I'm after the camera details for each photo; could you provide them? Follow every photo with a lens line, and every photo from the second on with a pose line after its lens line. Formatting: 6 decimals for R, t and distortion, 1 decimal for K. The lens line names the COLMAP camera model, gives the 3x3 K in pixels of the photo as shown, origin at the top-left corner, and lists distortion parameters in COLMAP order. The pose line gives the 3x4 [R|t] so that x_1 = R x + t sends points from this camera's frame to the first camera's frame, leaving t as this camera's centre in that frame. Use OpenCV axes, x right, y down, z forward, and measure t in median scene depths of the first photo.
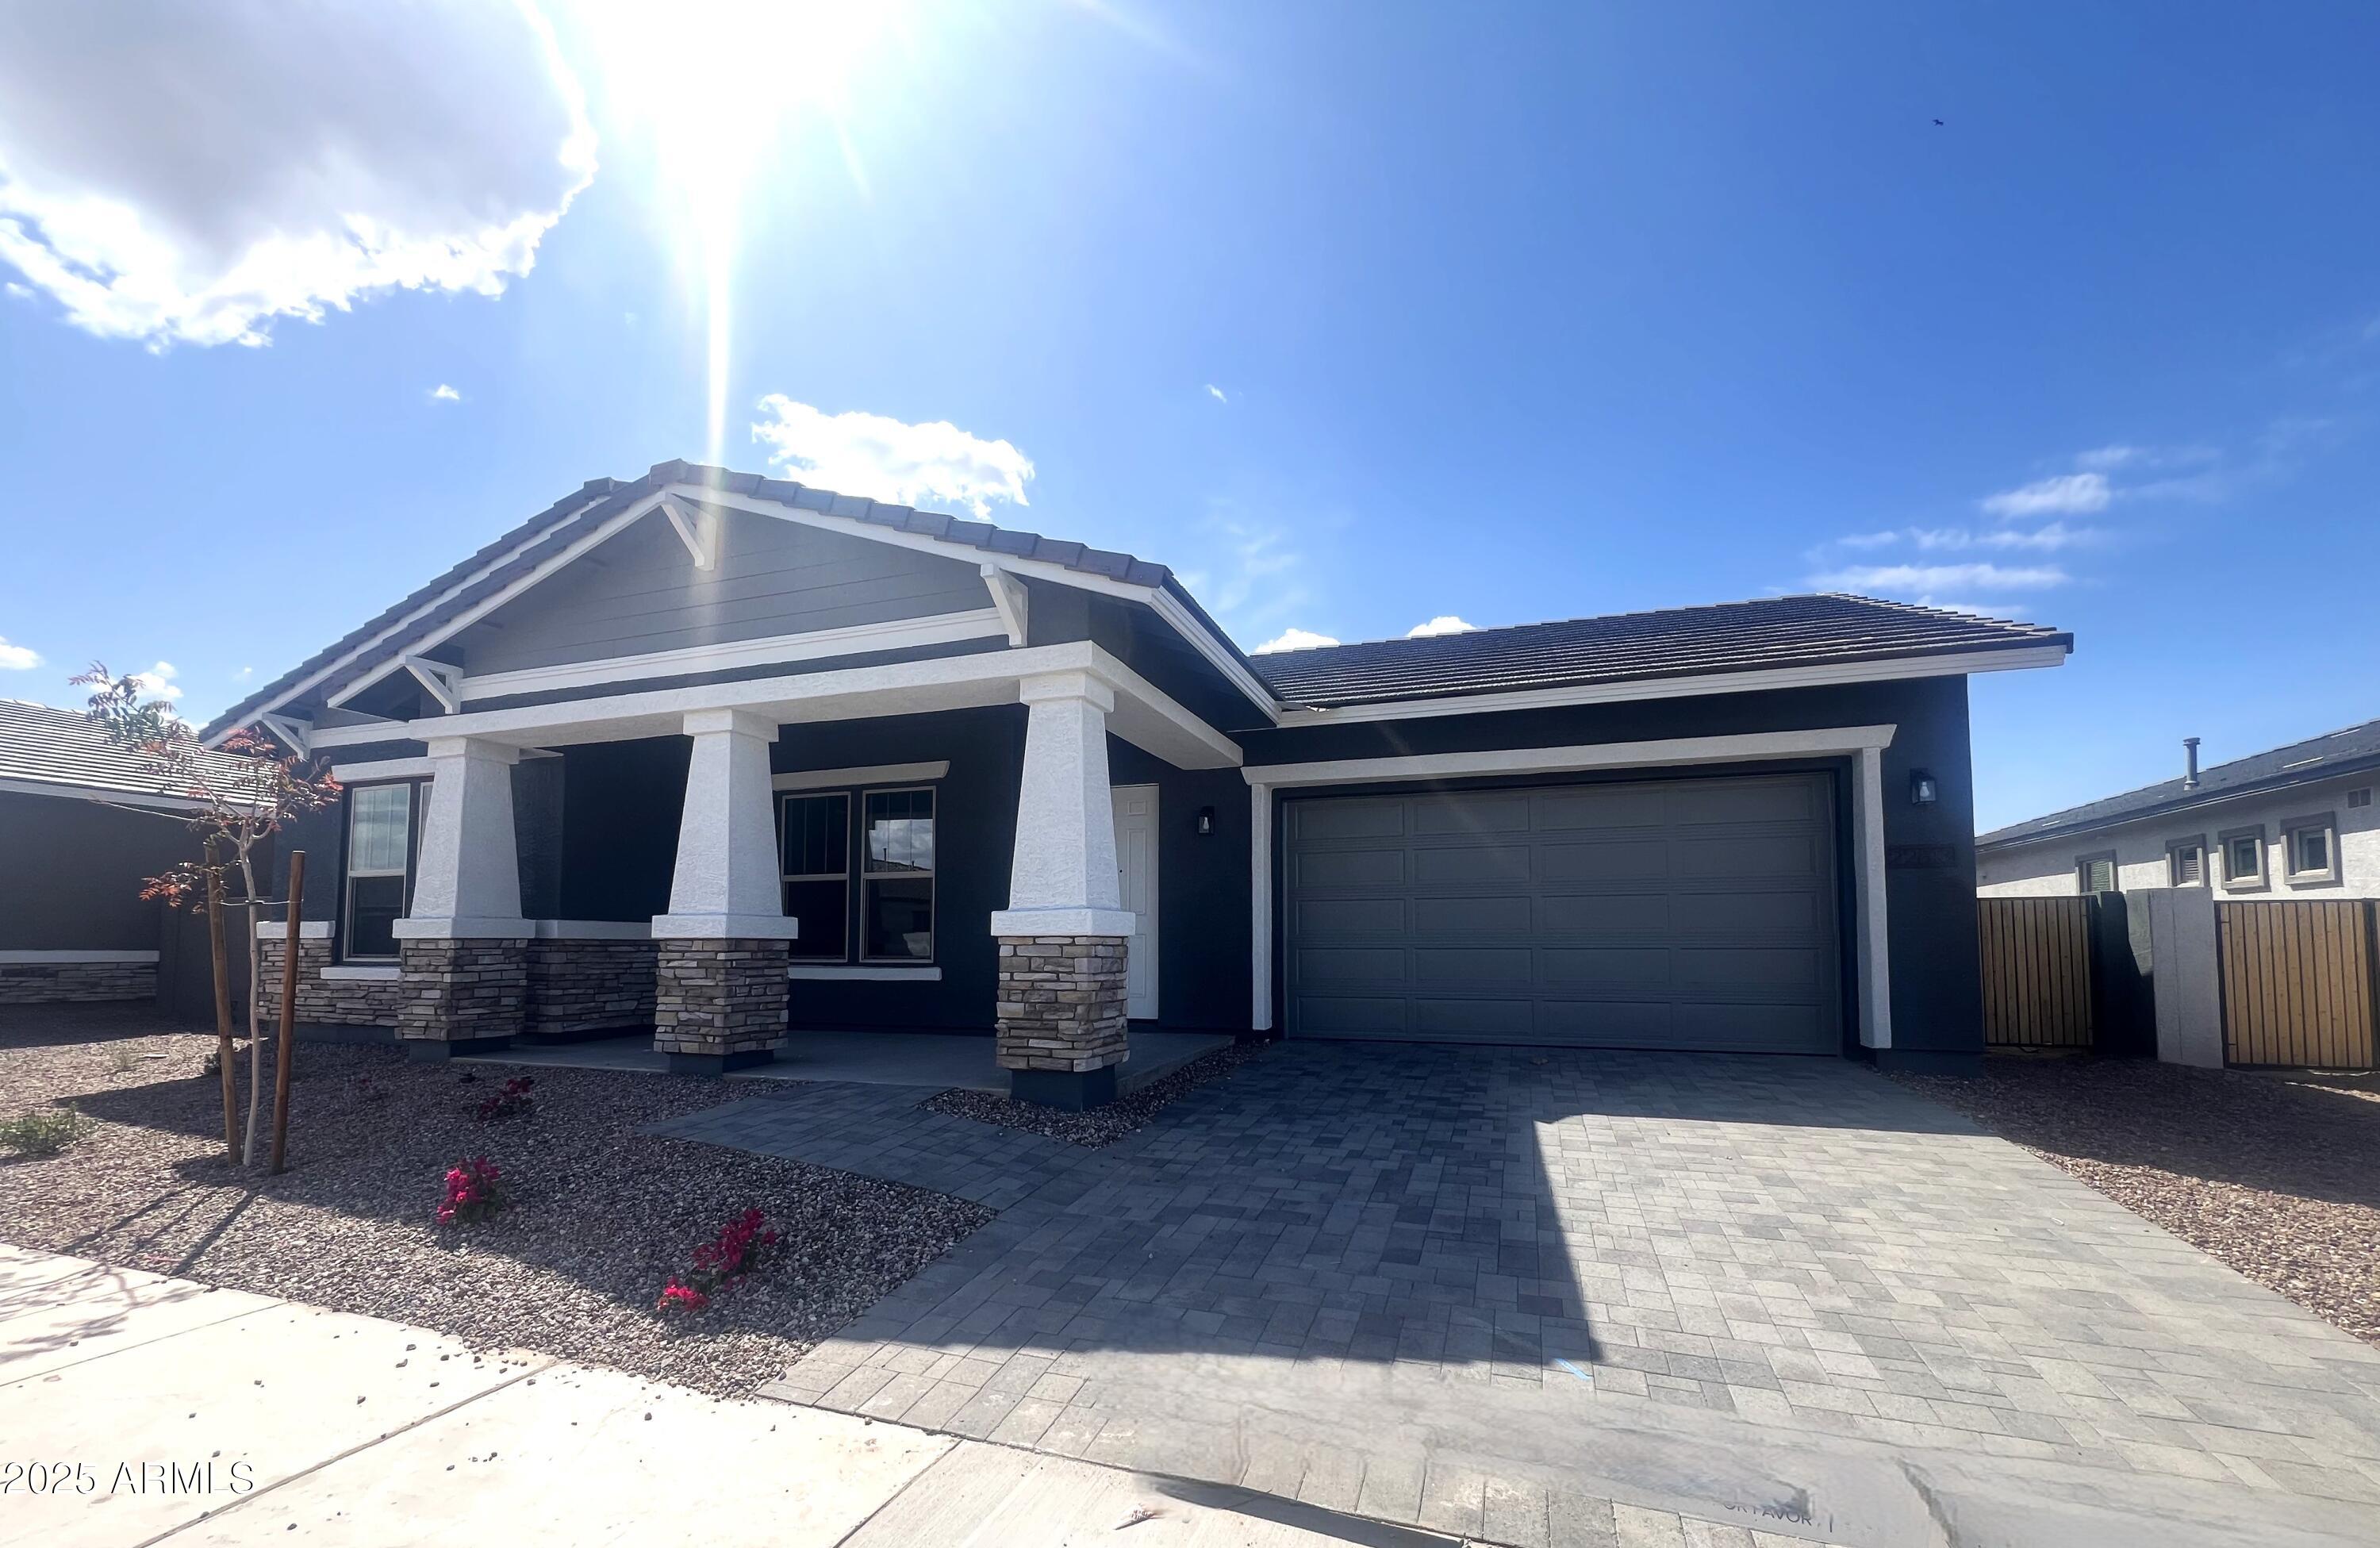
lens RADIAL K [[942.9, 0, 1193.7], [0, 942.9, 894.2], [0, 0, 1]] dist [0.001121, -0.000190]
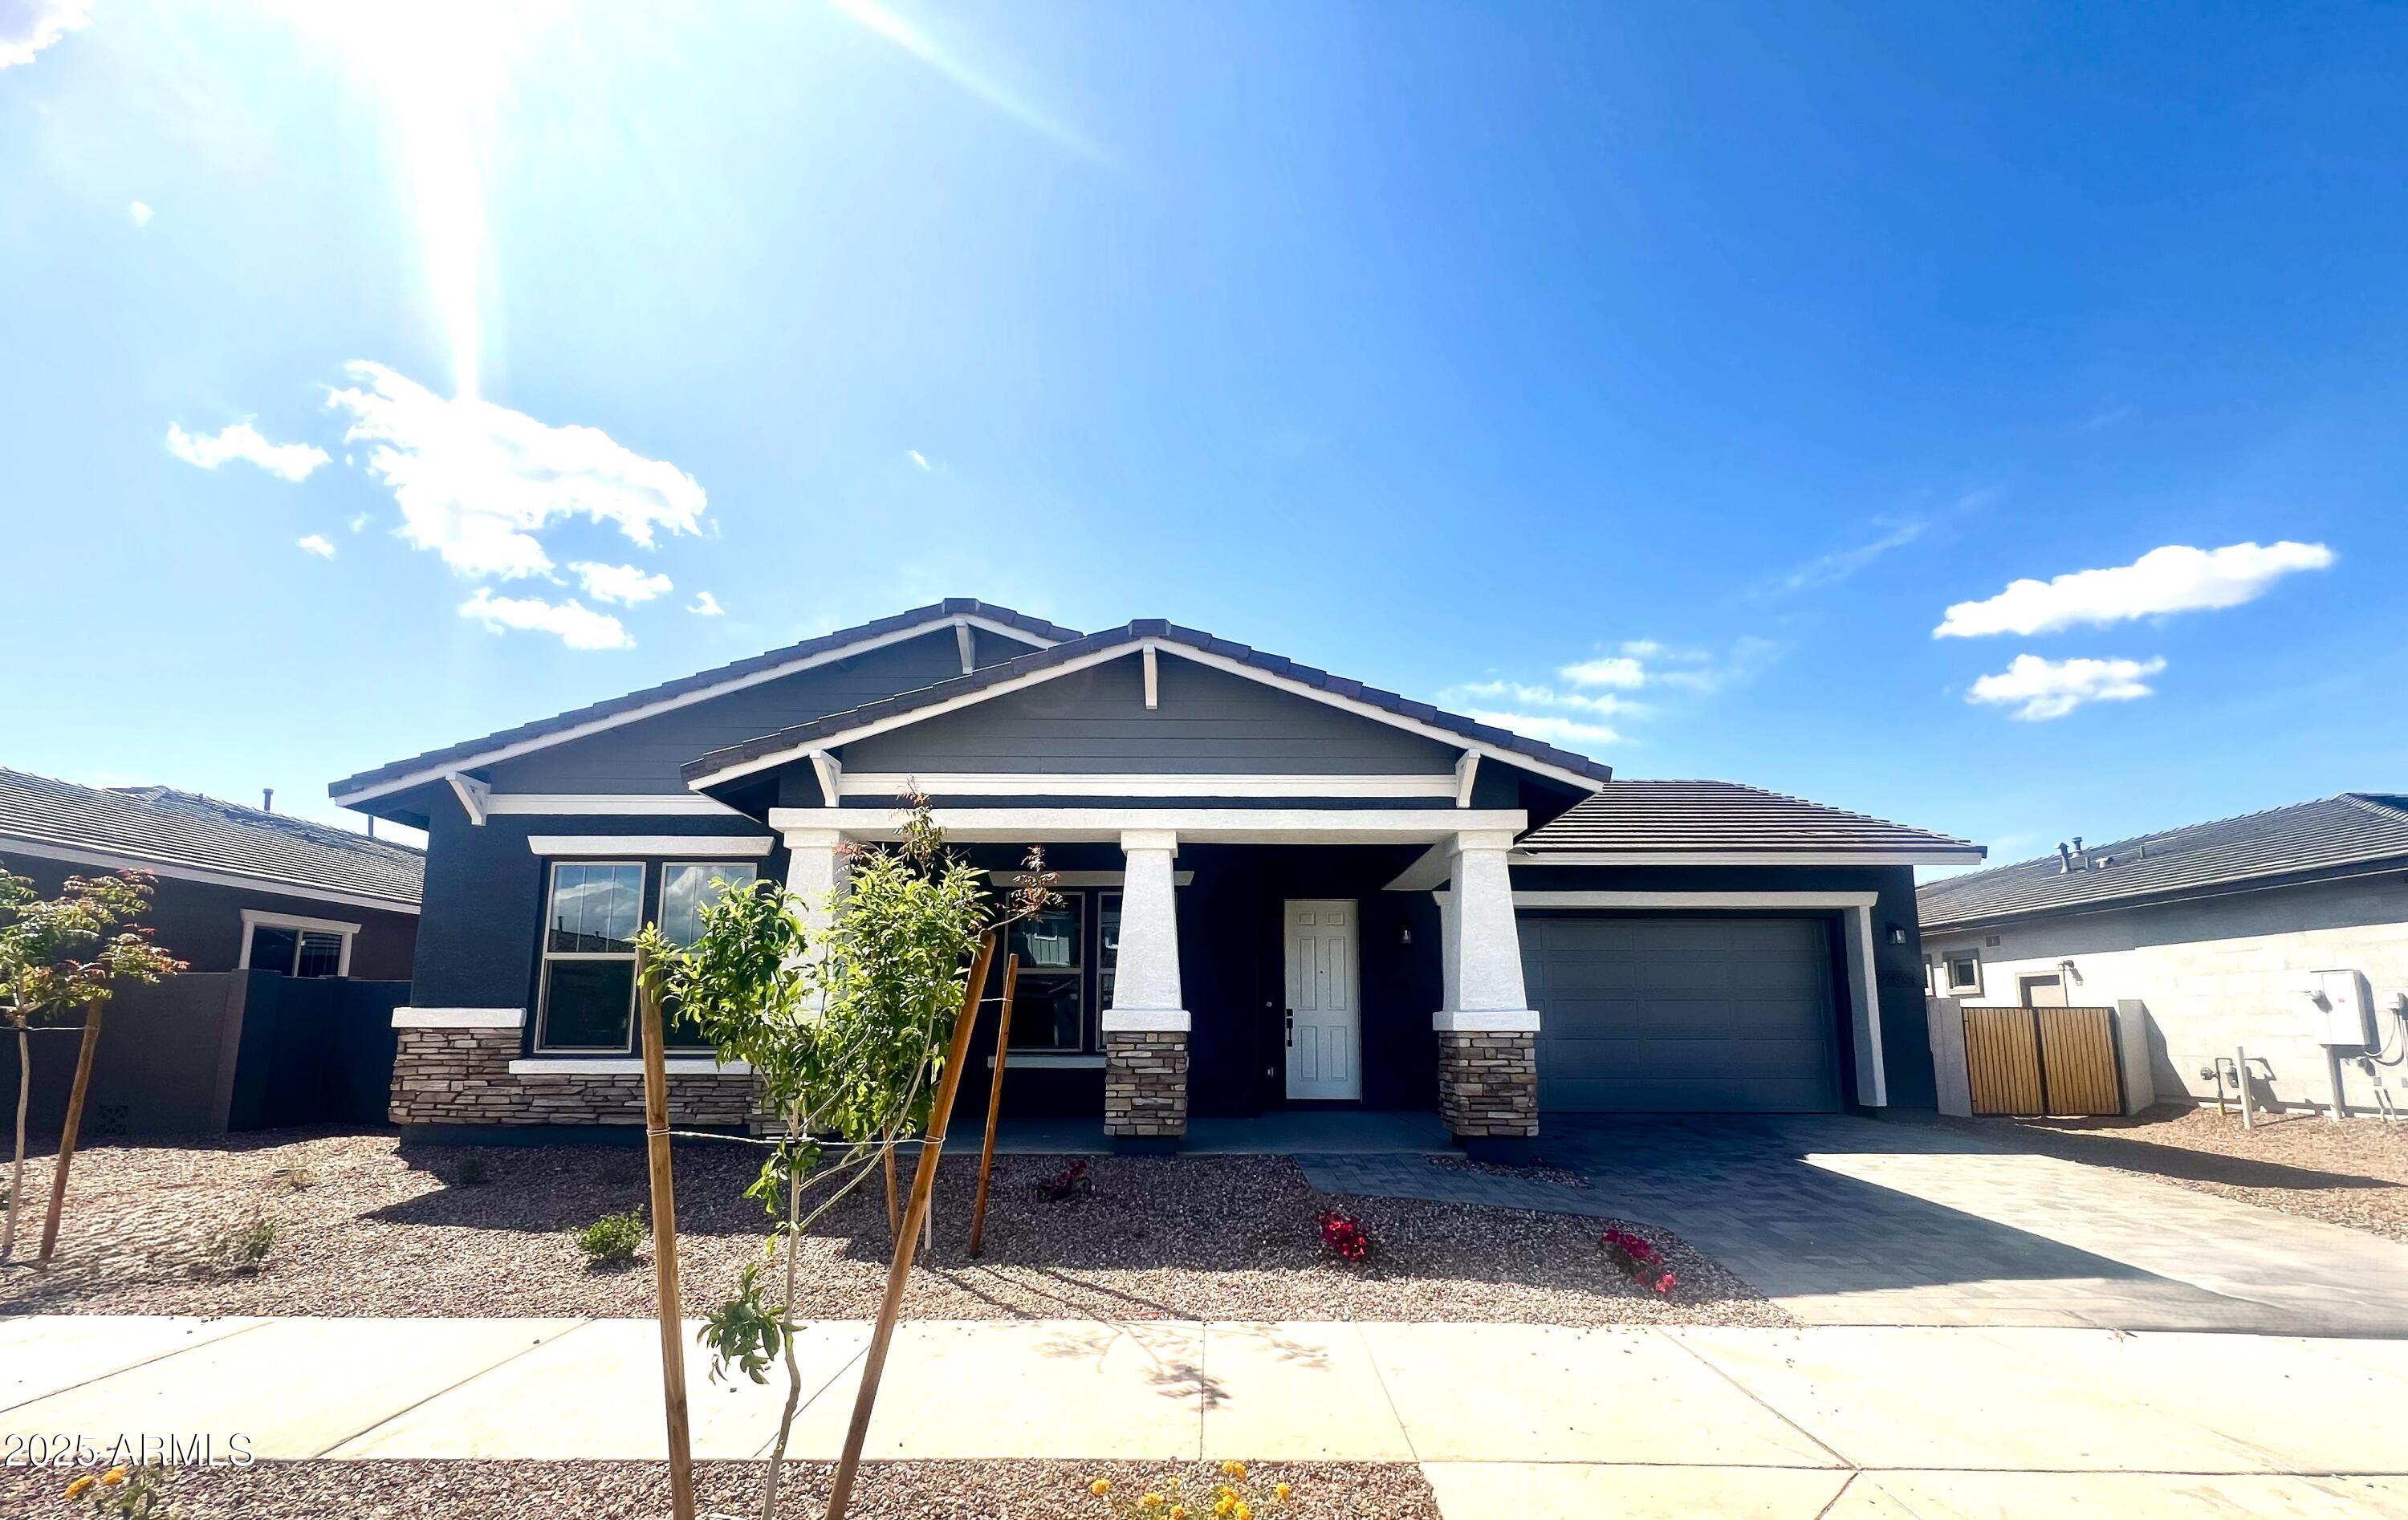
lens RADIAL K [[952.9, 0, 1204.1], [0, 952.9, 910.1], [0, 0, 1]] dist [0.001551, -0.000013]
pose [[0.944235, 0.043594, 0.326375, -0.774801], [-0.020148, 0.996989, -0.074877, -0.012418], [-0.328657, 0.064126, 0.942270, -0.091678]]
